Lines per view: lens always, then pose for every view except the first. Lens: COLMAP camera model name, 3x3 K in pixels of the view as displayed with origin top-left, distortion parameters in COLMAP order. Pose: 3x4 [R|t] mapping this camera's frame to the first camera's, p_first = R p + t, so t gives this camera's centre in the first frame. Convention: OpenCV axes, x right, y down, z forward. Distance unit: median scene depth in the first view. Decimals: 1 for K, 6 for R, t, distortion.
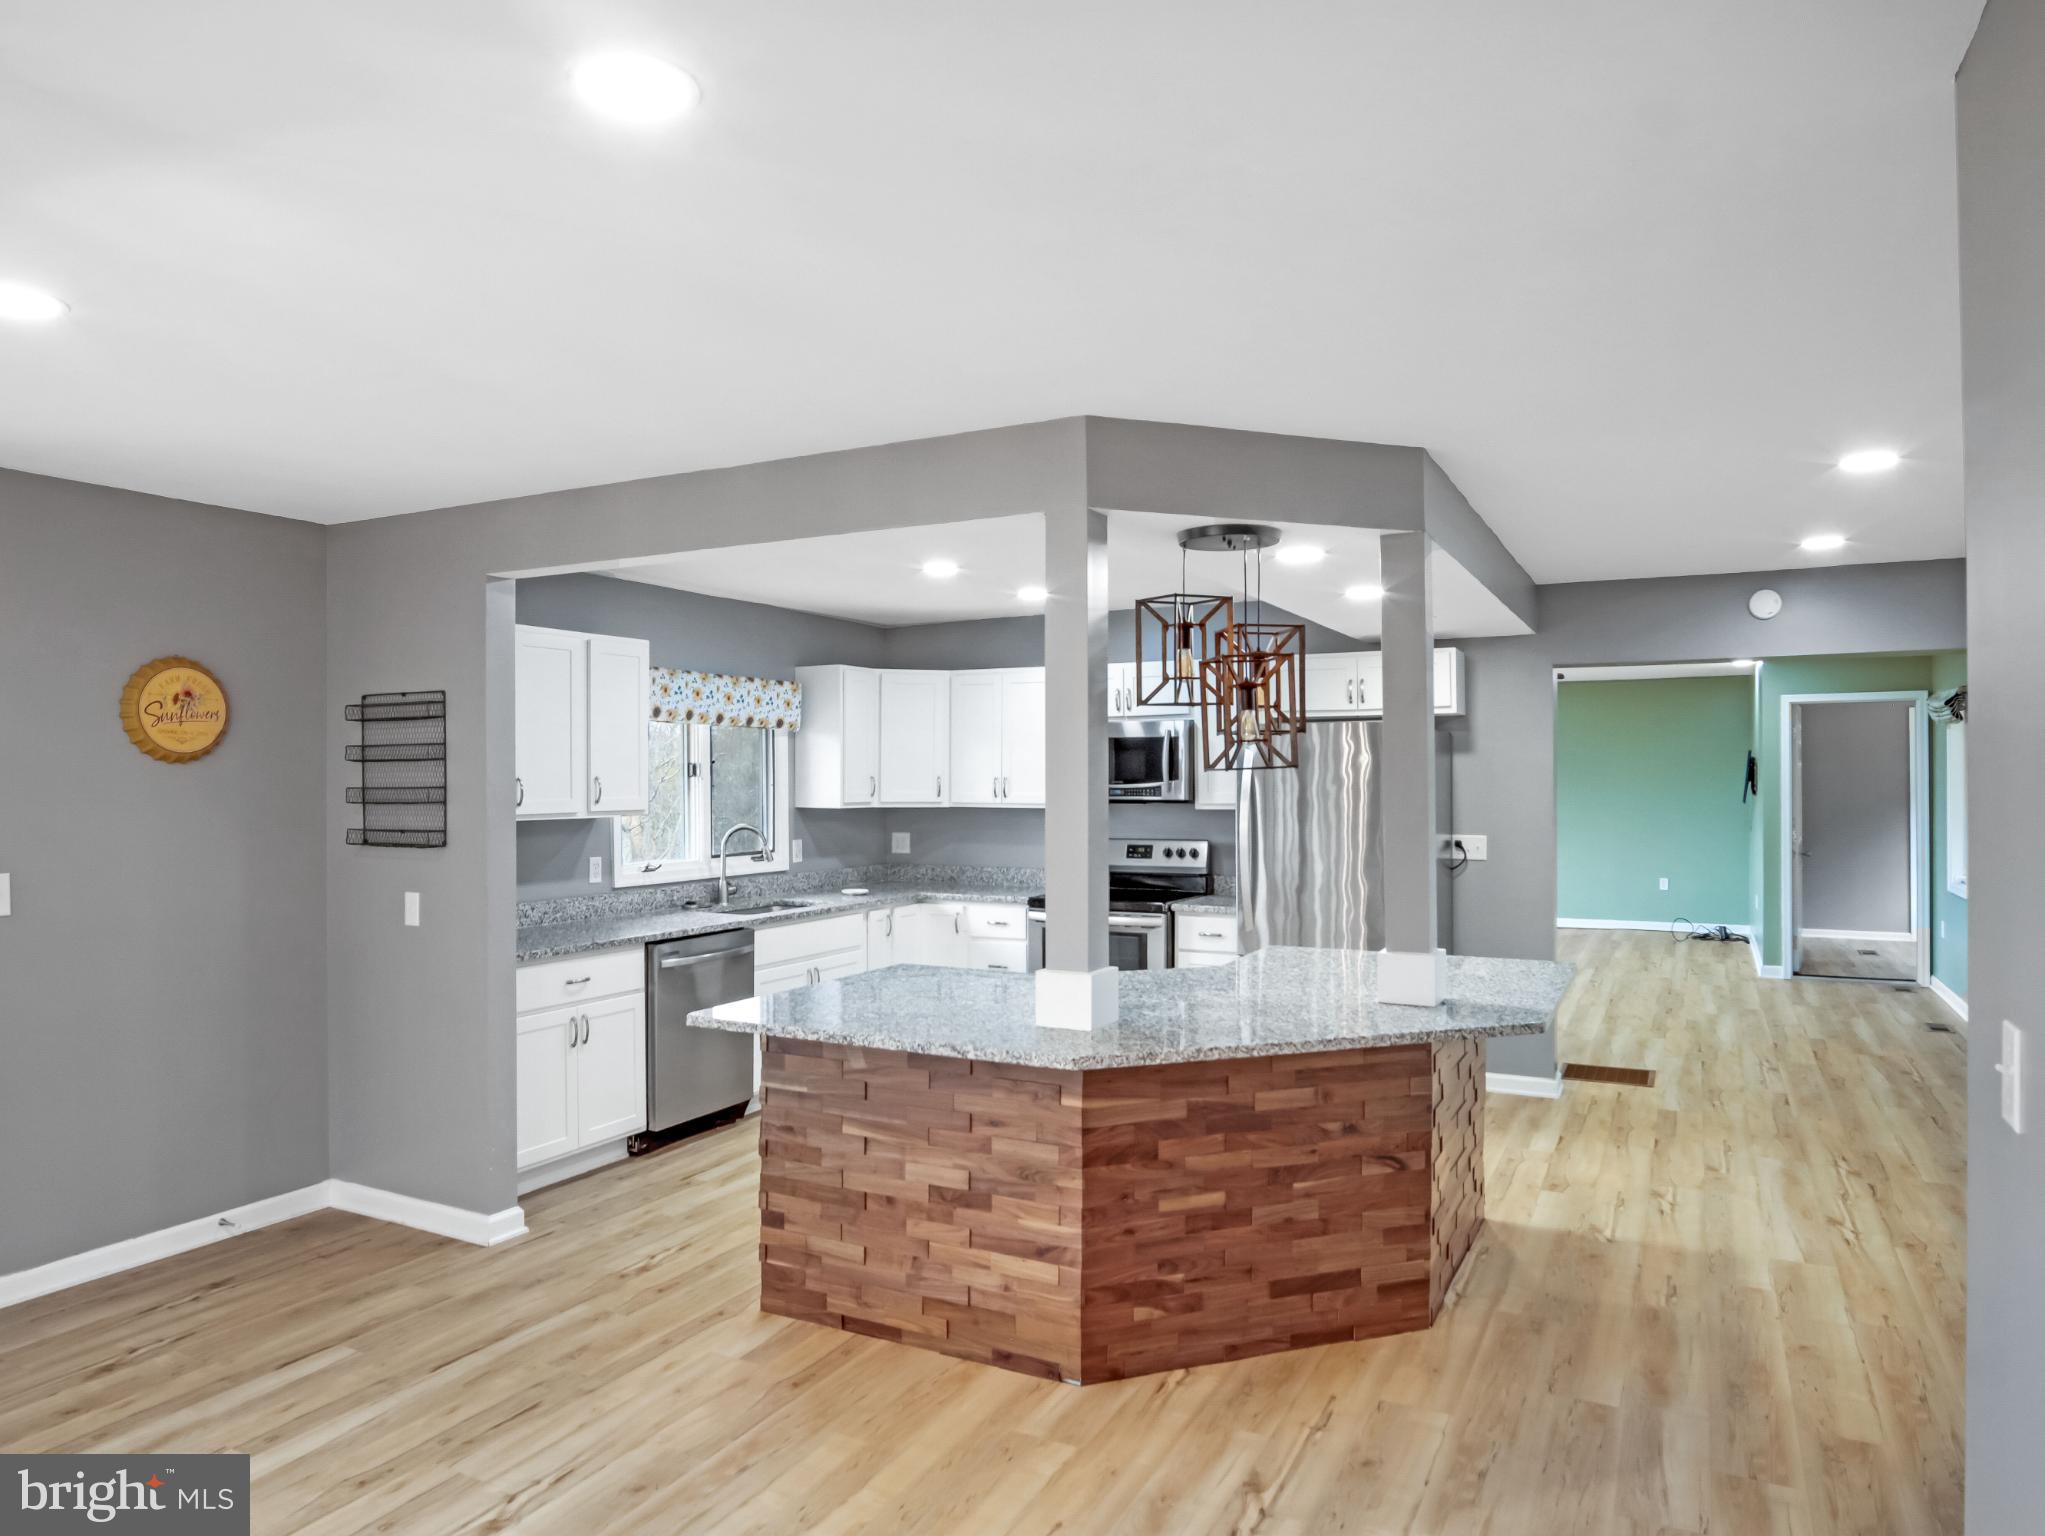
lens RADIAL K [[1308.6, 0, 1022.5], [0, 1308.6, 768.0], [0, 0, 1]] dist [-0.027948, 0.016160]
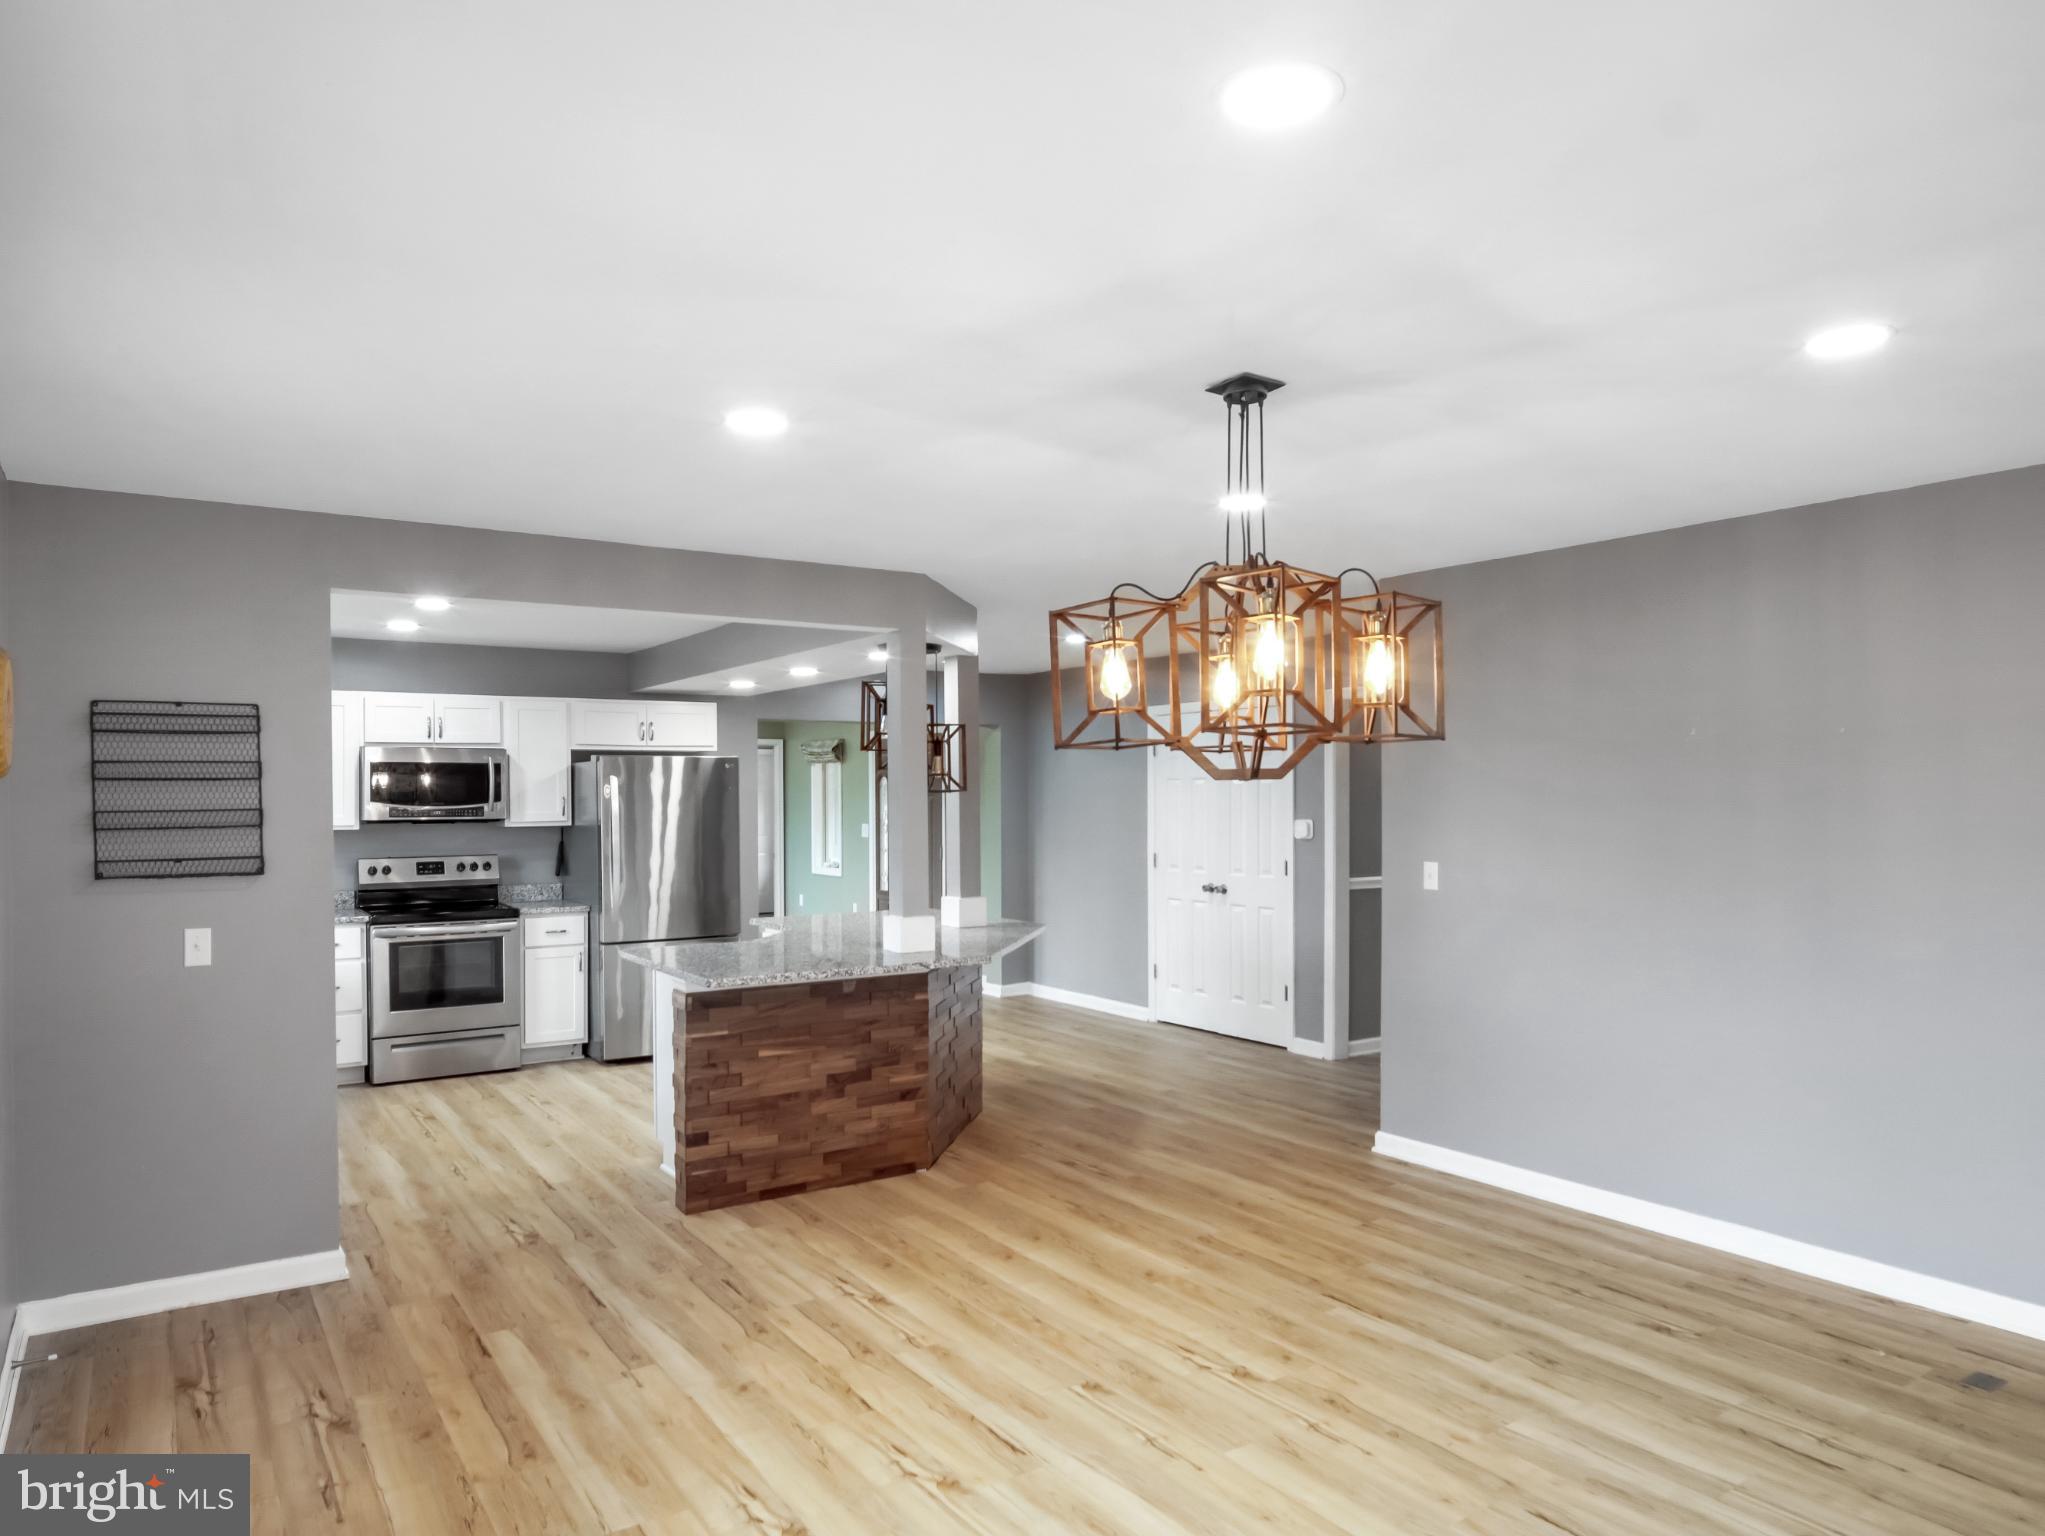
lens RADIAL K [[1315.8, 0, 1032.3], [0, 1315.8, 787.0], [0, 0, 1]] dist [-0.033694, 0.022072]
pose [[0.476722, 0.003798, 0.879046, -1.037690], [0.000299, 0.999990, -0.004482, 0.003570], [-0.879054, 0.002400, 0.476716, 0.081840]]
